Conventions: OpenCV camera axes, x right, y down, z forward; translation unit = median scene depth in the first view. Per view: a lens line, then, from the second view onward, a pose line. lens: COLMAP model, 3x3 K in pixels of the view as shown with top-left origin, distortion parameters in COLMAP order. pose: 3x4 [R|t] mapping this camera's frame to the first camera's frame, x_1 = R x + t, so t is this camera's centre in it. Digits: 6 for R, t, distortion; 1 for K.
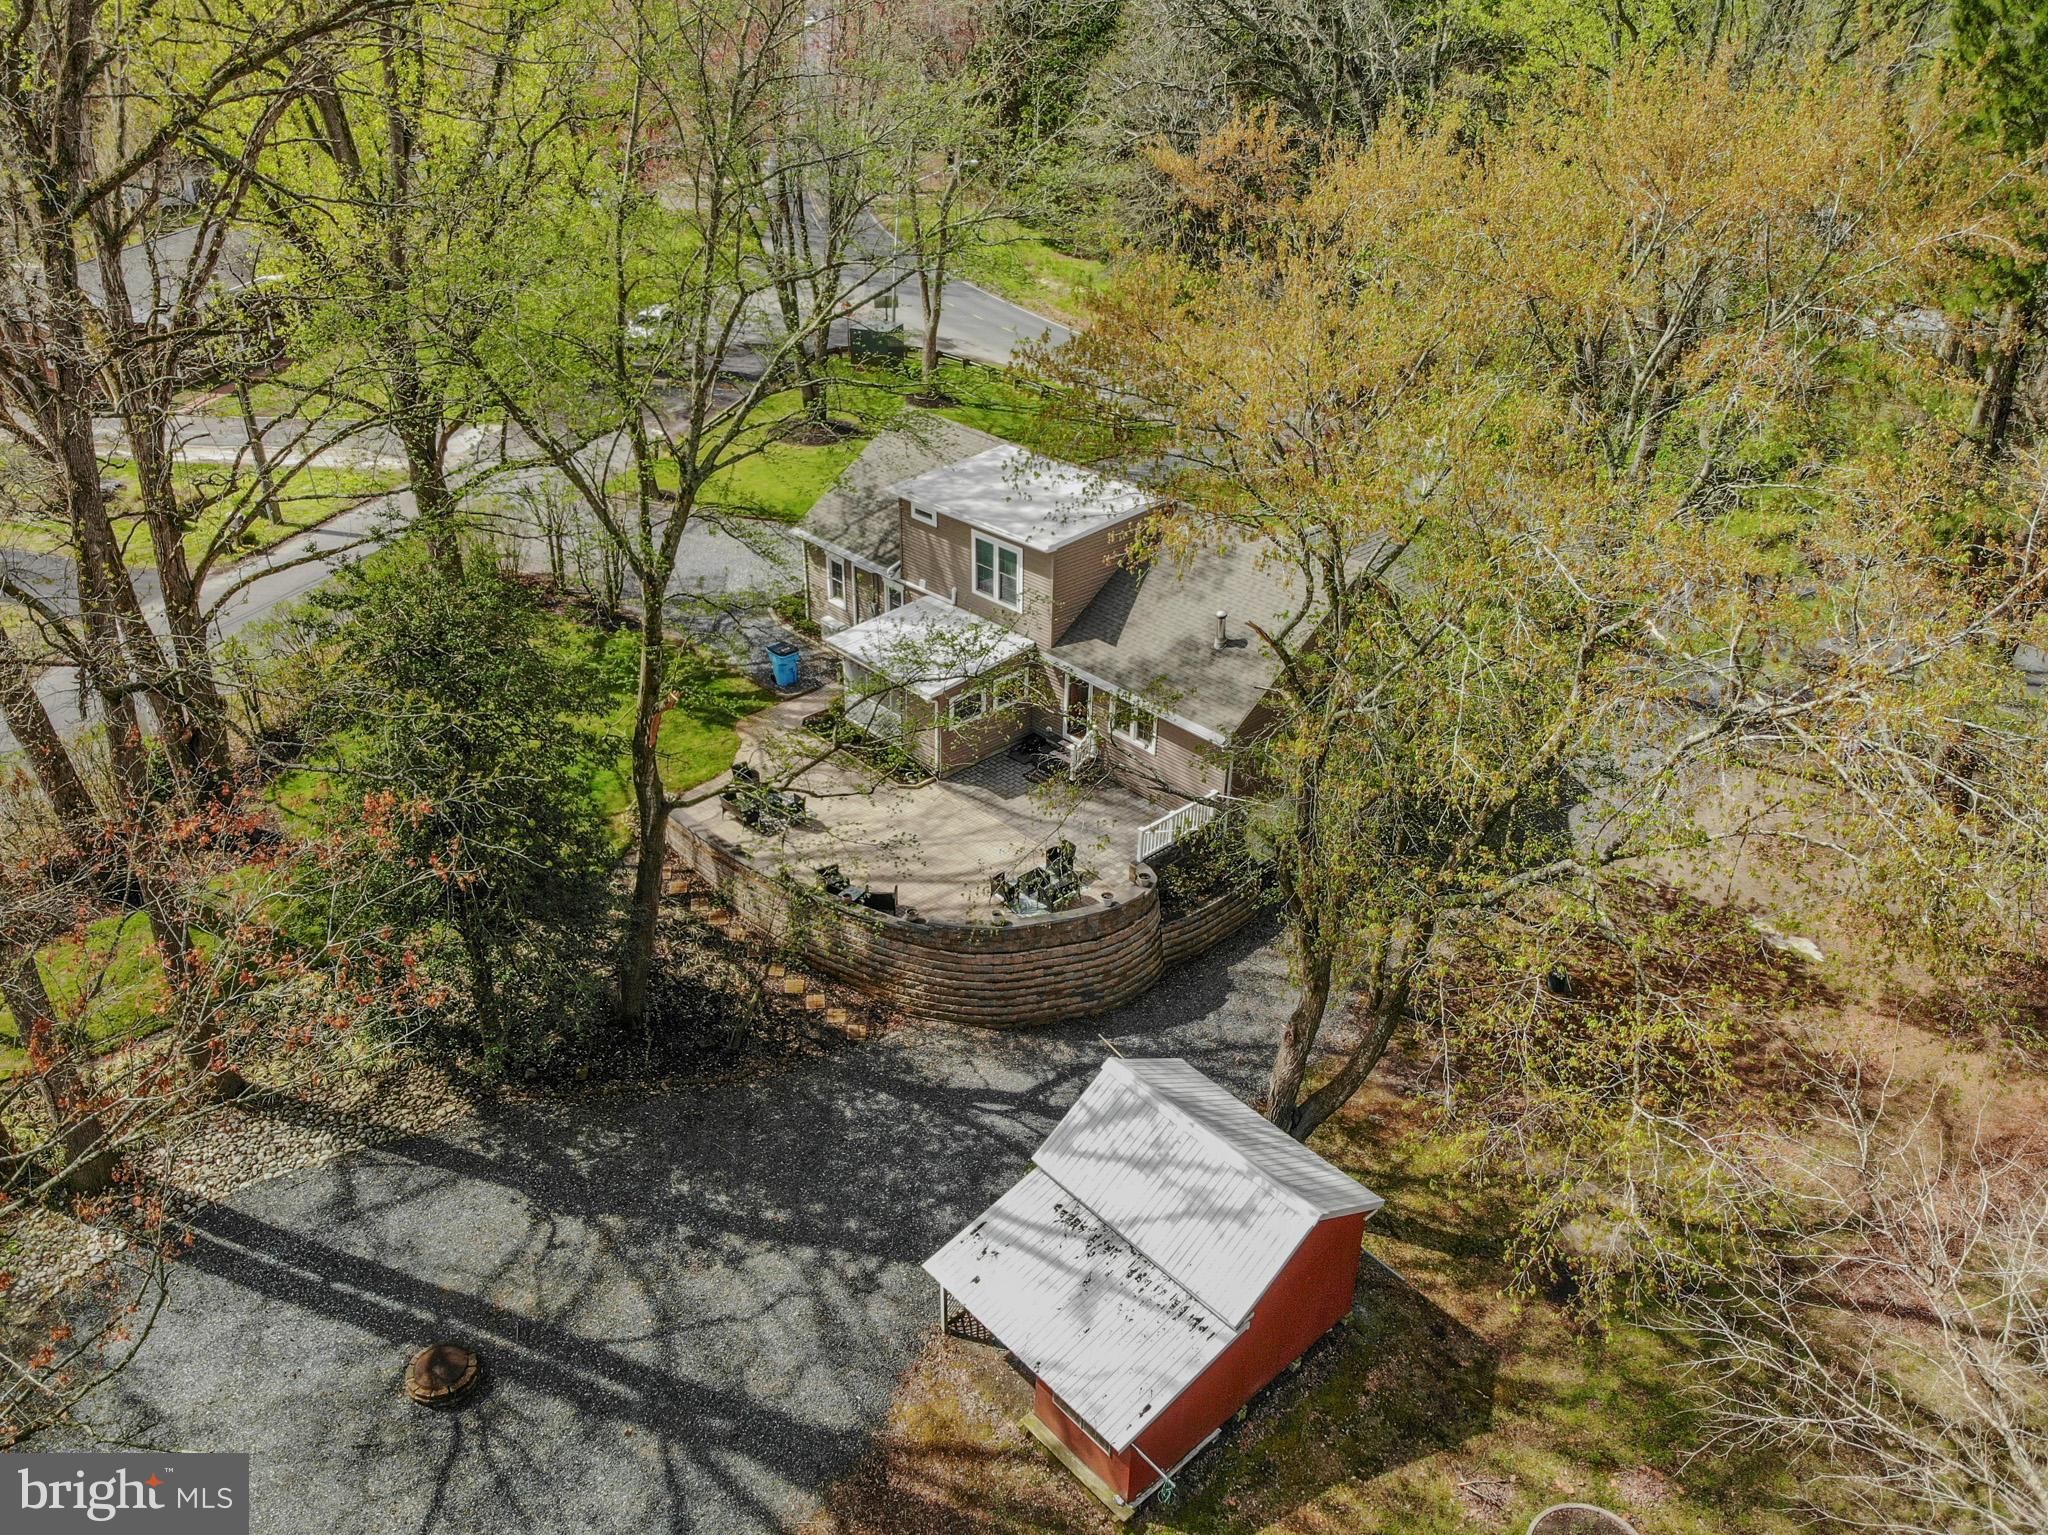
lens RADIAL K [[1441.1, 0, 1024.0], [0, 1441.1, 767.5], [0, 0, 1]] dist [0.073062, -0.310089]
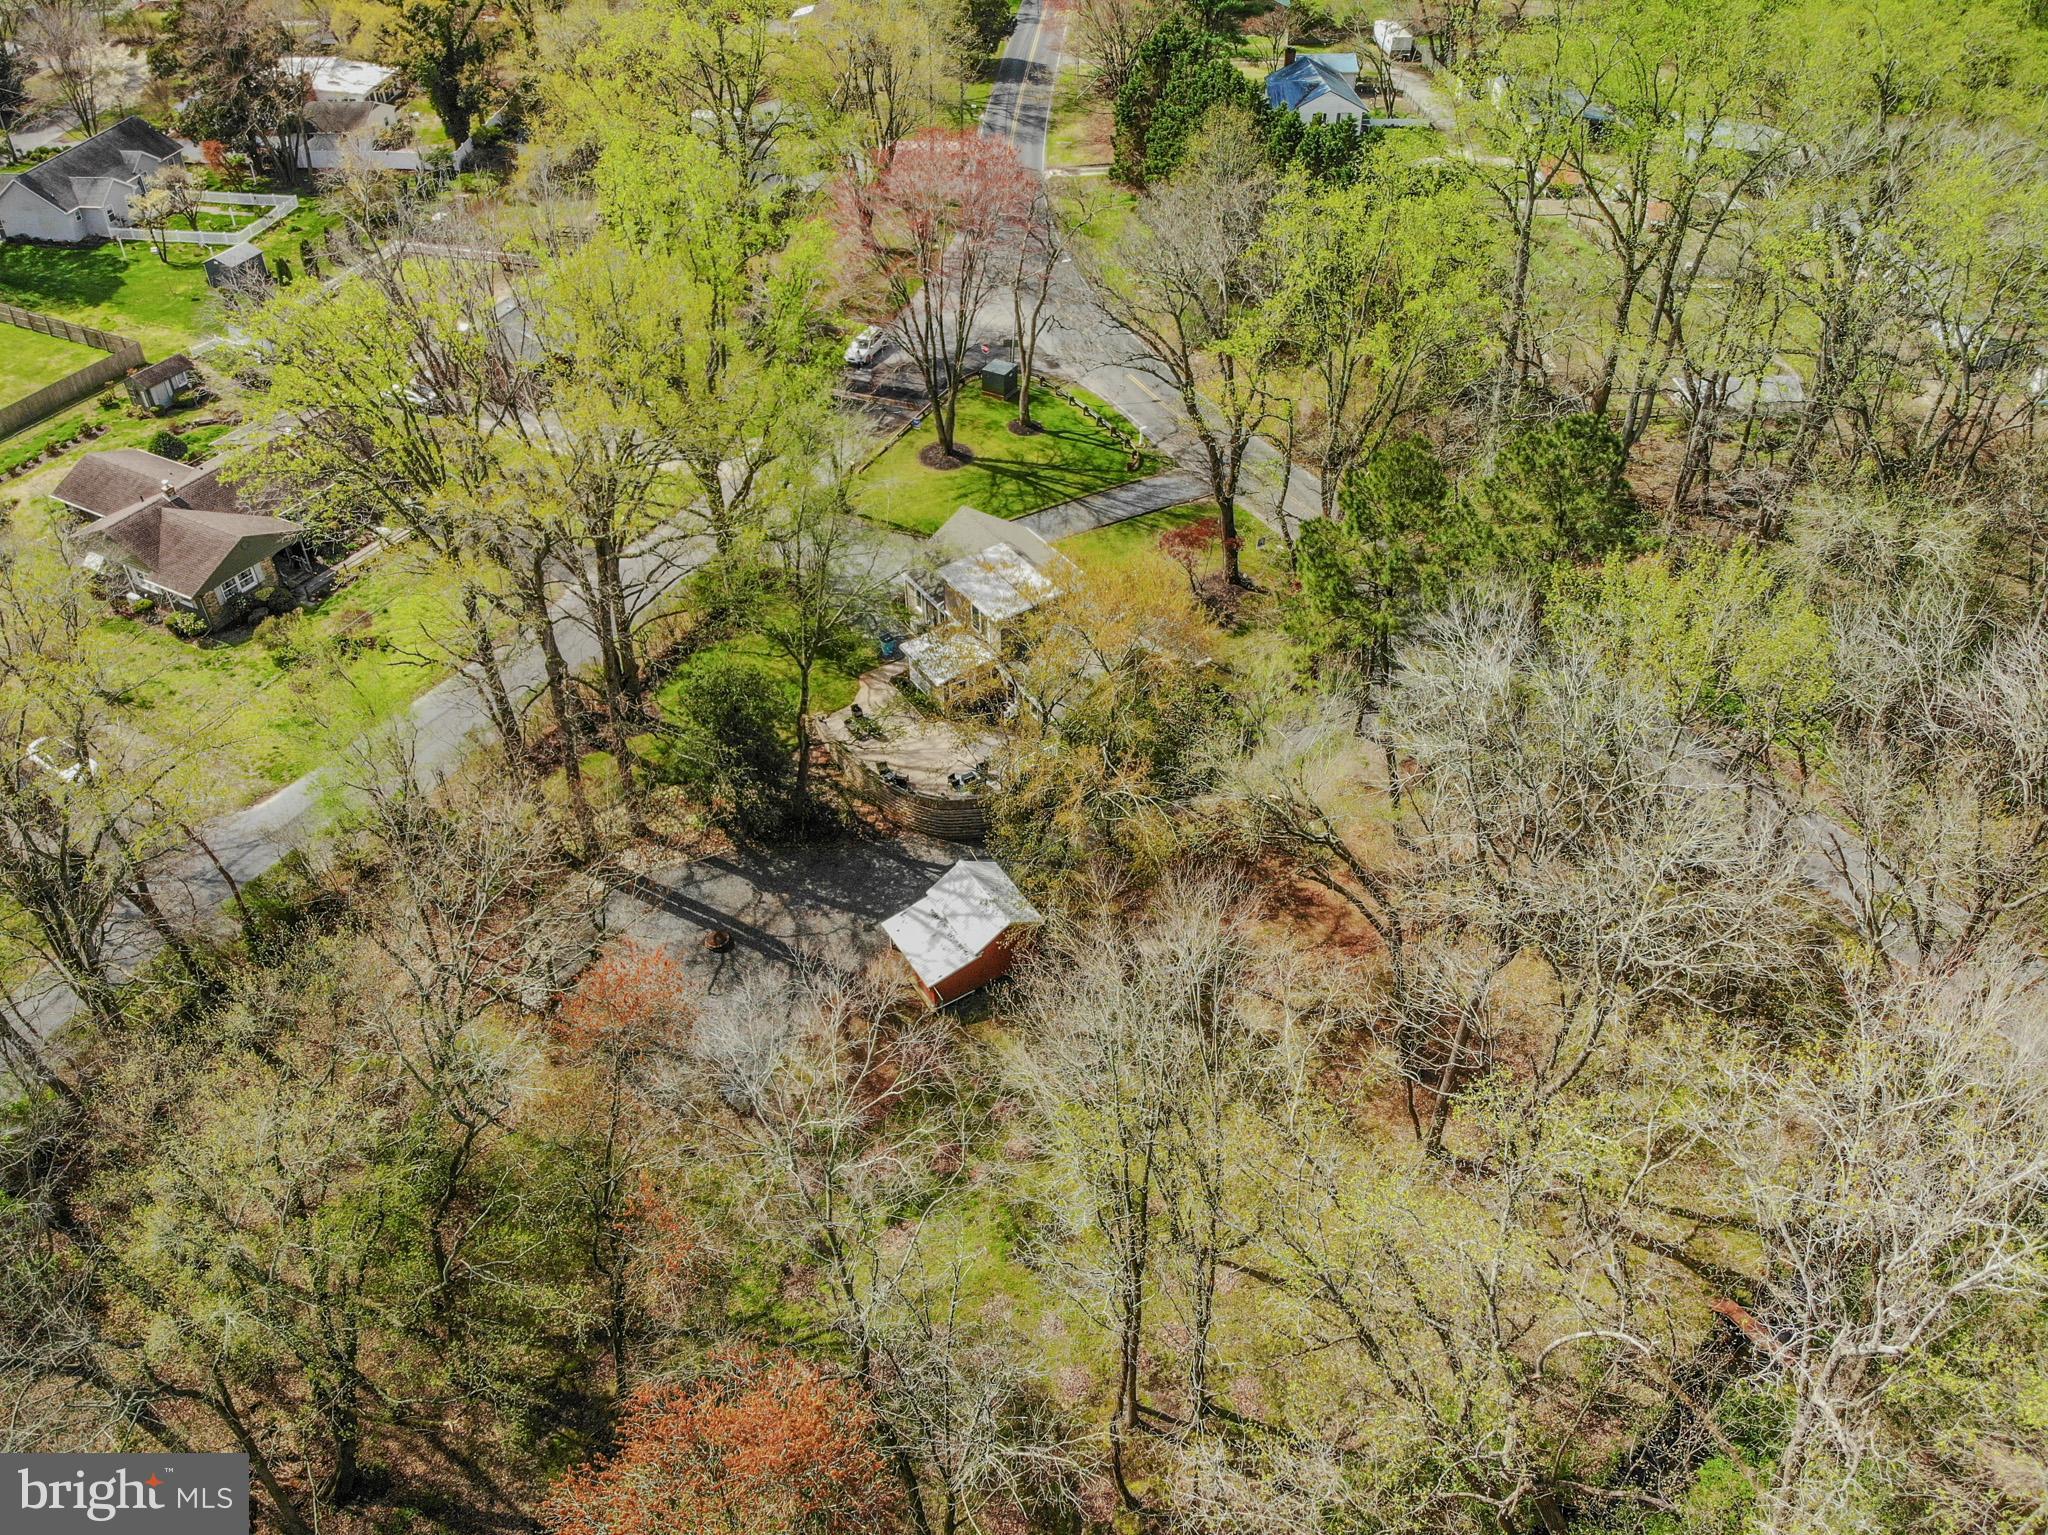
lens RADIAL K [[1642.9, 0, 1024.0], [0, 1642.9, 767.5], [0, 0, 1]] dist [-0.008098, -0.002008]
pose [[0.978824, 0.103368, -0.176688, 0.665873], [-0.069369, 0.979566, 0.188783, -0.523671], [0.192592, -0.172529, 0.965993, -1.814370]]
